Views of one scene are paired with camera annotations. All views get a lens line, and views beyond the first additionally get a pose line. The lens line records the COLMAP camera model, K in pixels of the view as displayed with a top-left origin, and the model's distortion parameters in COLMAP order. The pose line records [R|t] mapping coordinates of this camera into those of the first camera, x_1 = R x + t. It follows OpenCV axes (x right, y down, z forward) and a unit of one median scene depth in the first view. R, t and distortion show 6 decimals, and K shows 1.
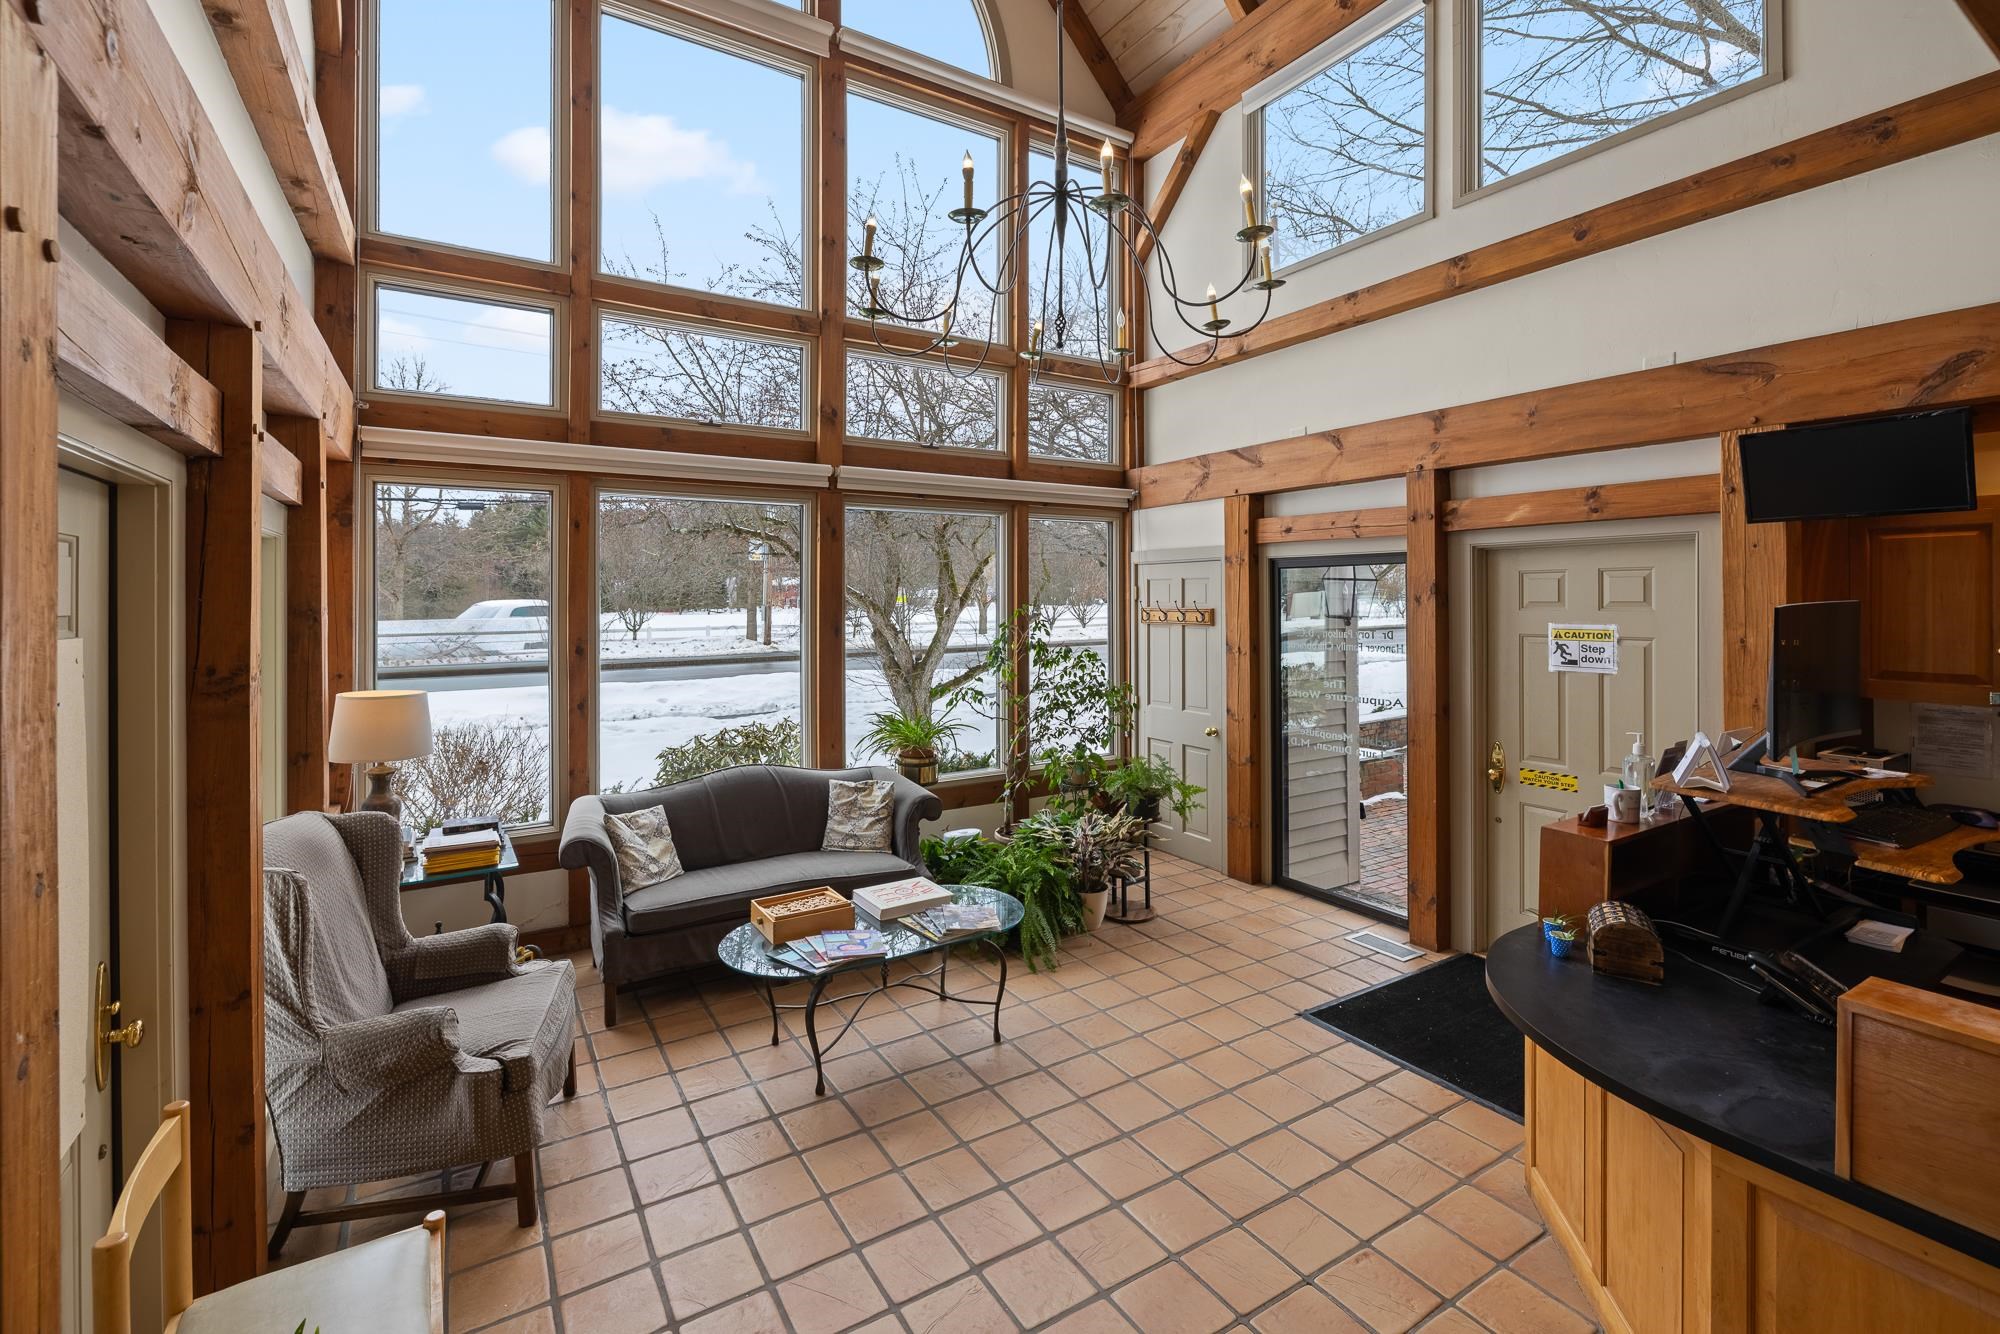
lens RADIAL K [[858.5, 0, 1004.5], [0, 858.5, 608.3], [0, 0, 1]] dist [-0.000346, -0.000306]
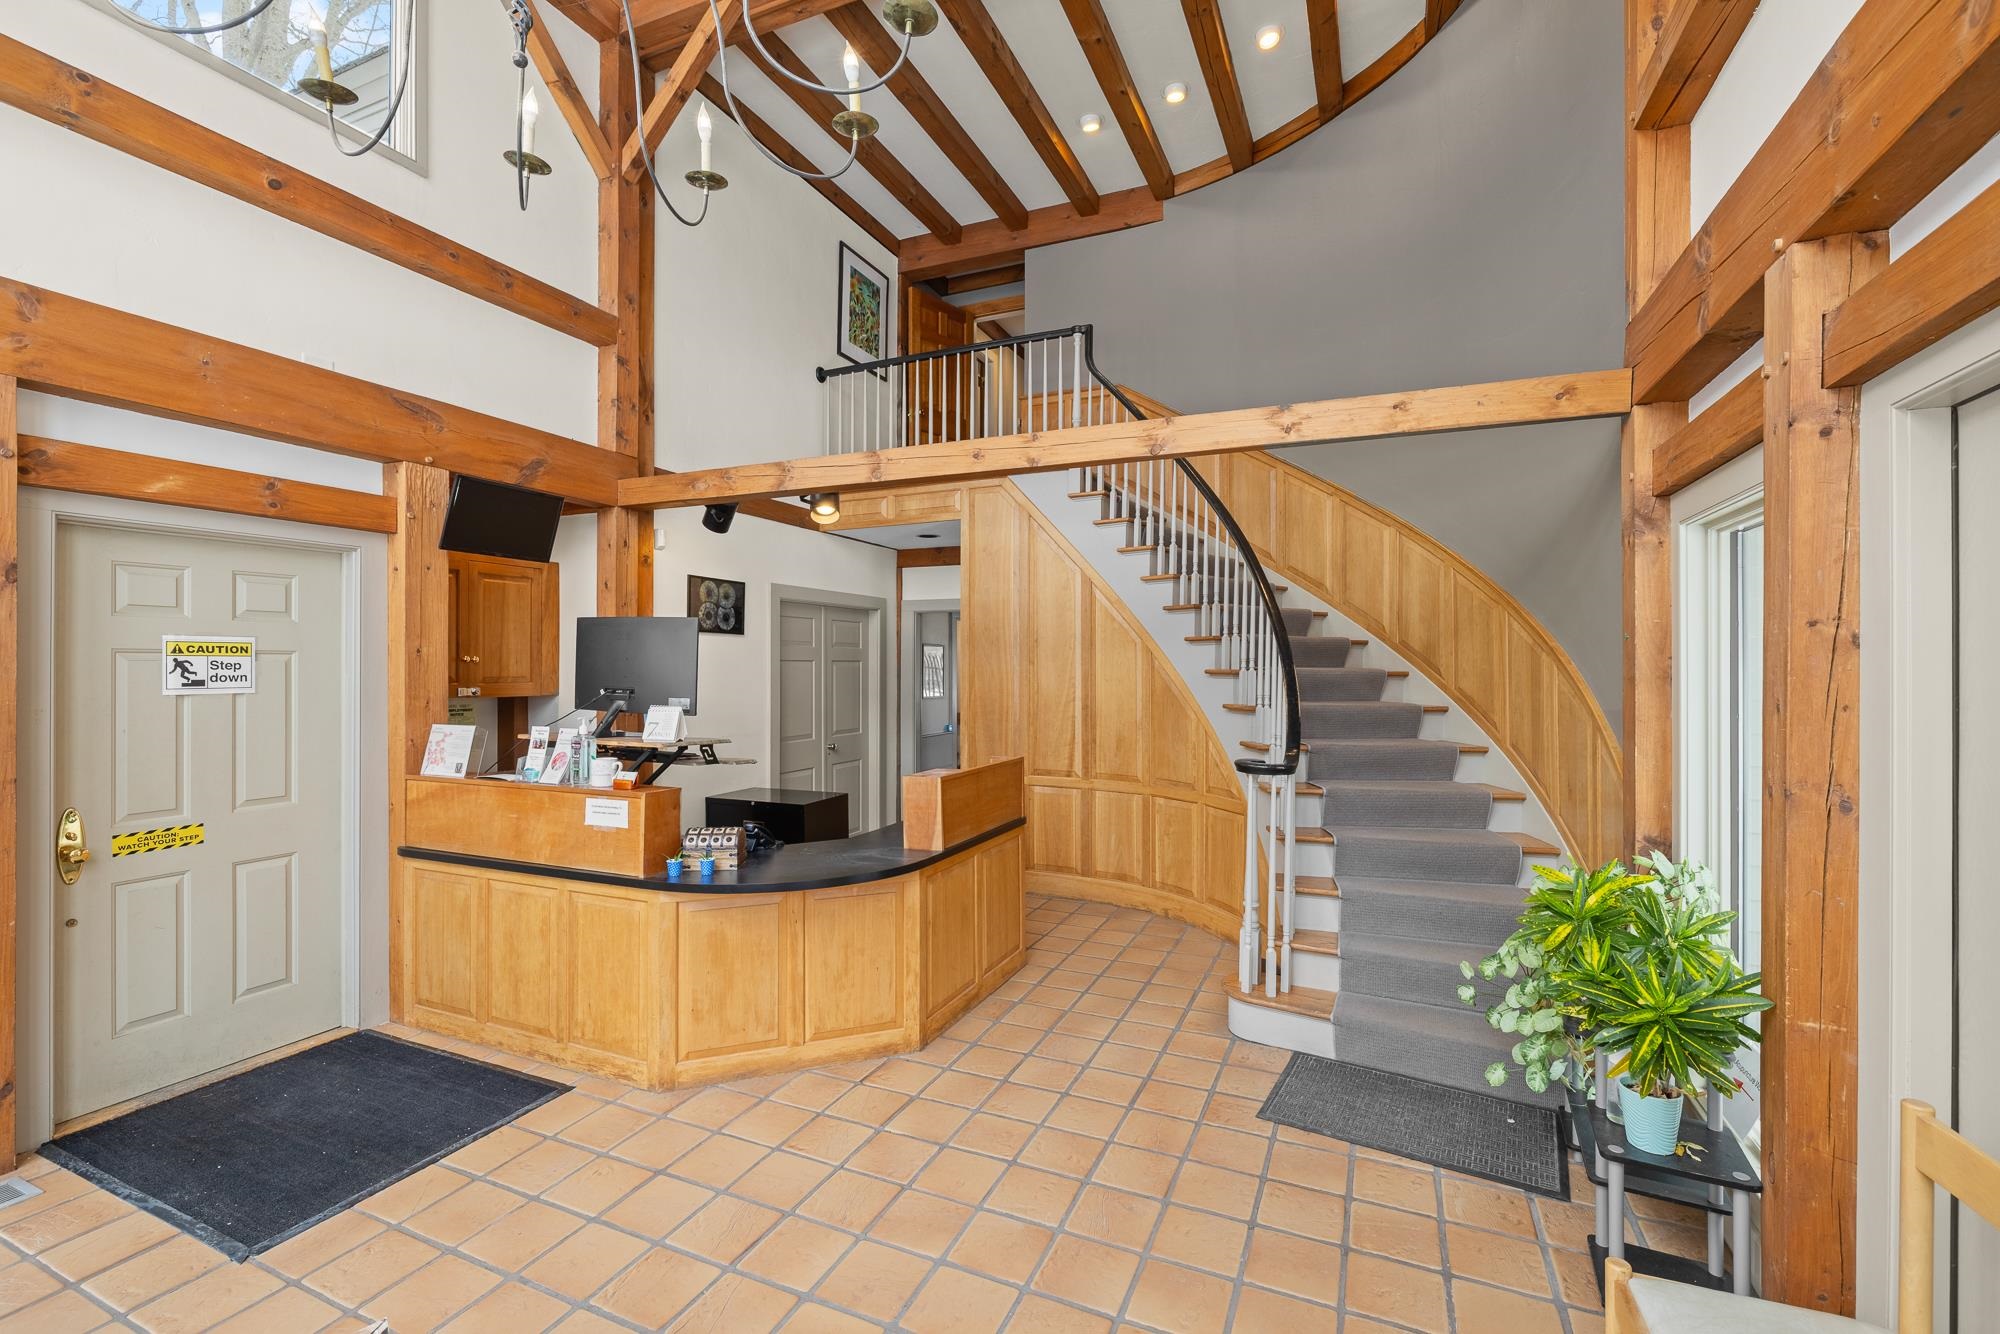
lens RADIAL K [[858.5, 0, 1000.0], [0, 858.5, 667.0], [0, 0, 1]] dist [-0.001560, 0.000018]
pose [[-0.551055, 0.000547, 0.834468, -0.436204], [0.006774, 0.999970, 0.003818, 0.051377], [-0.834441, 0.007757, -0.551043, 0.838589]]
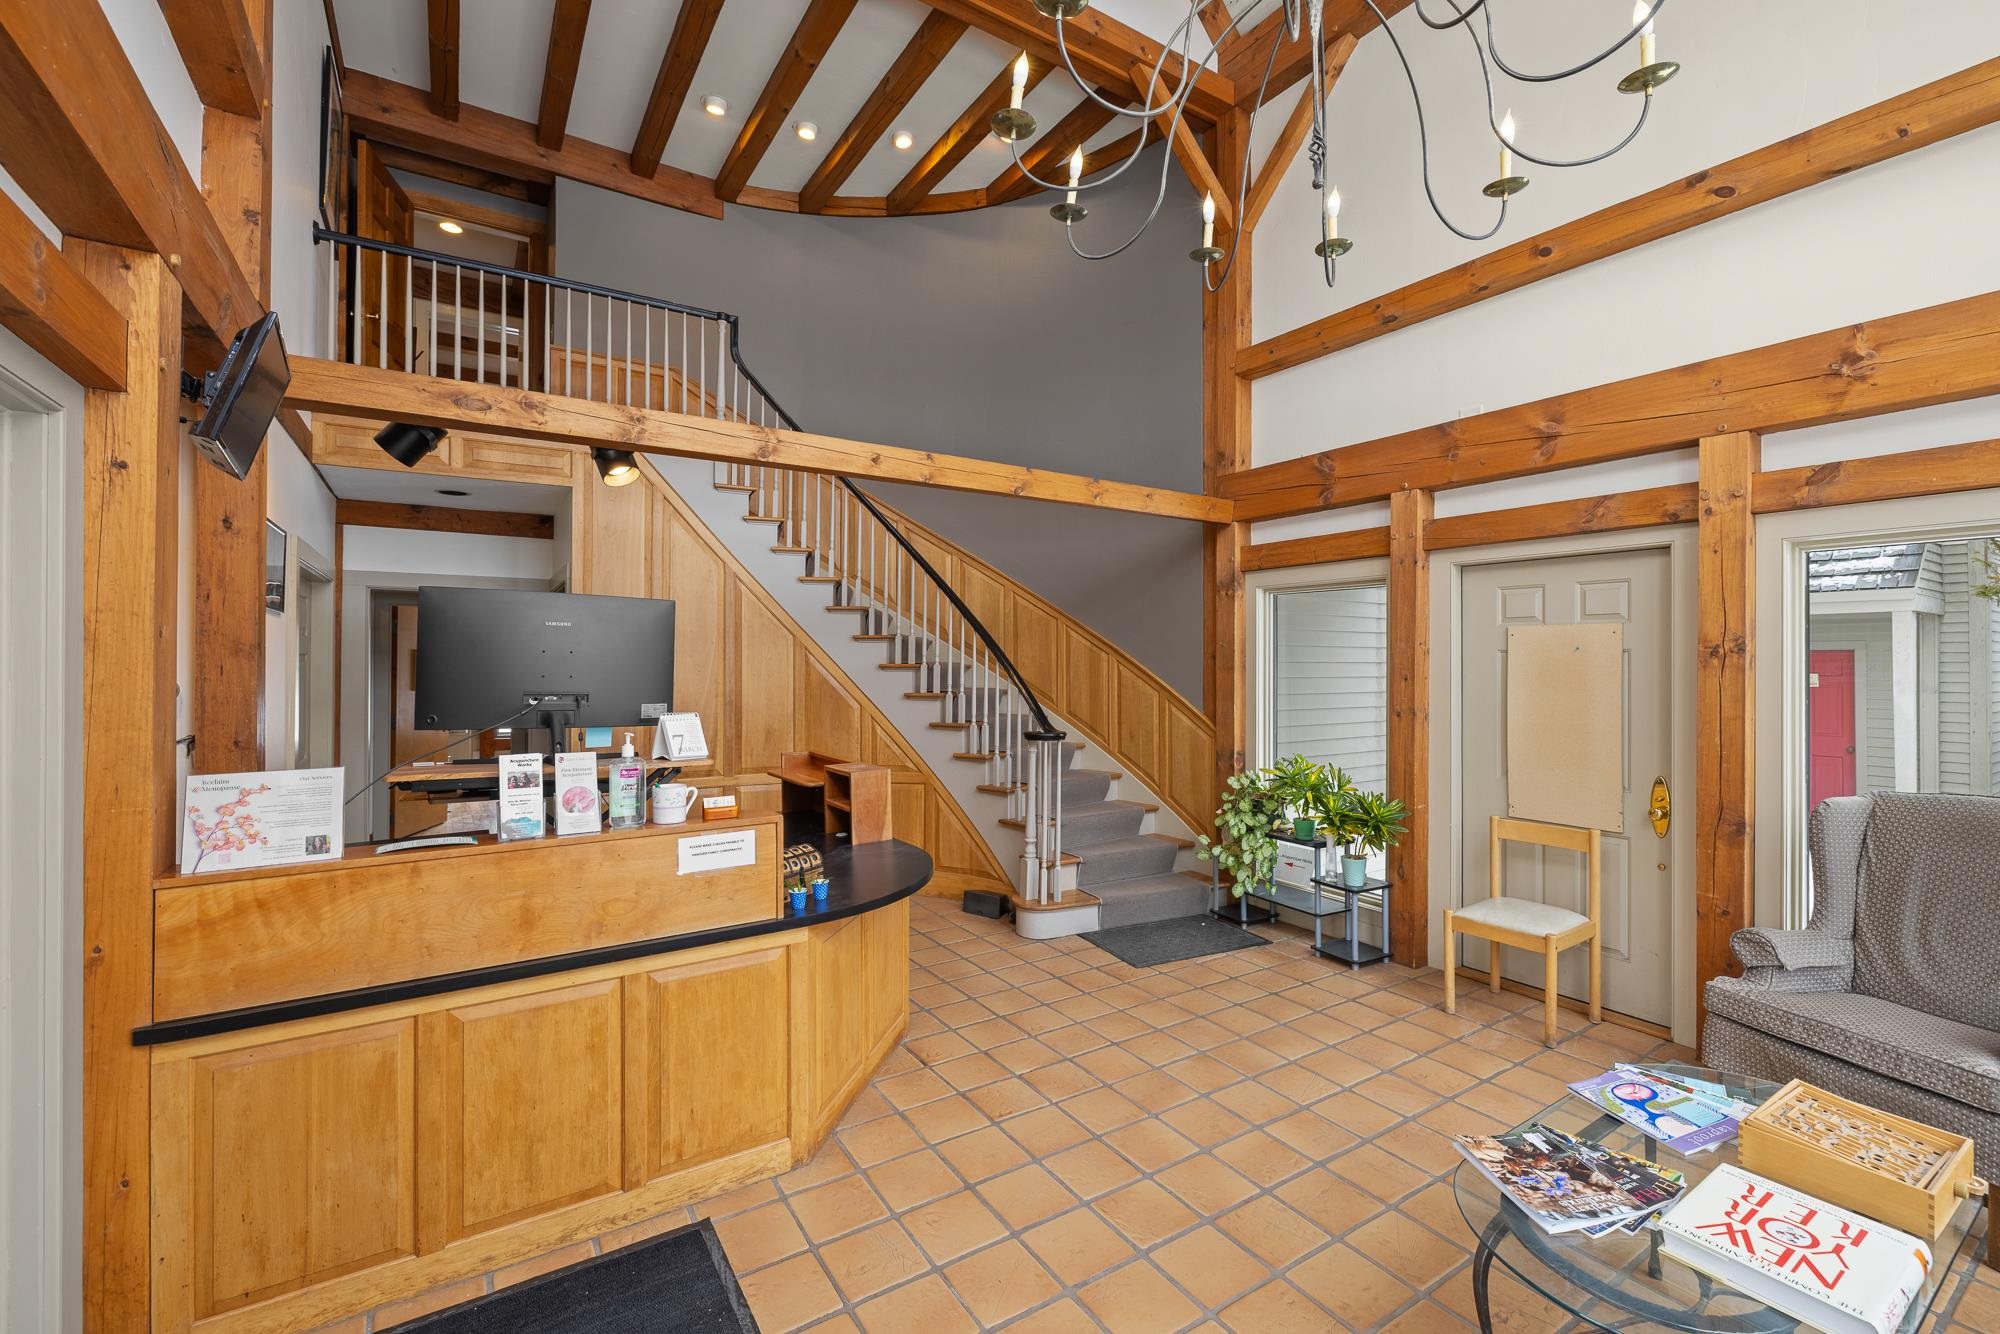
lens RADIAL K [[850.1, 0, 1000.3], [0, 850.1, 658.9], [0, 0, 1]] dist [0.000648, -0.000105]
pose [[-0.999997, 0.001845, -0.001869, 0.252608], [0.001834, 0.999982, 0.005760, 0.045066], [0.001880, 0.005756, -0.999982, 1.337151]]
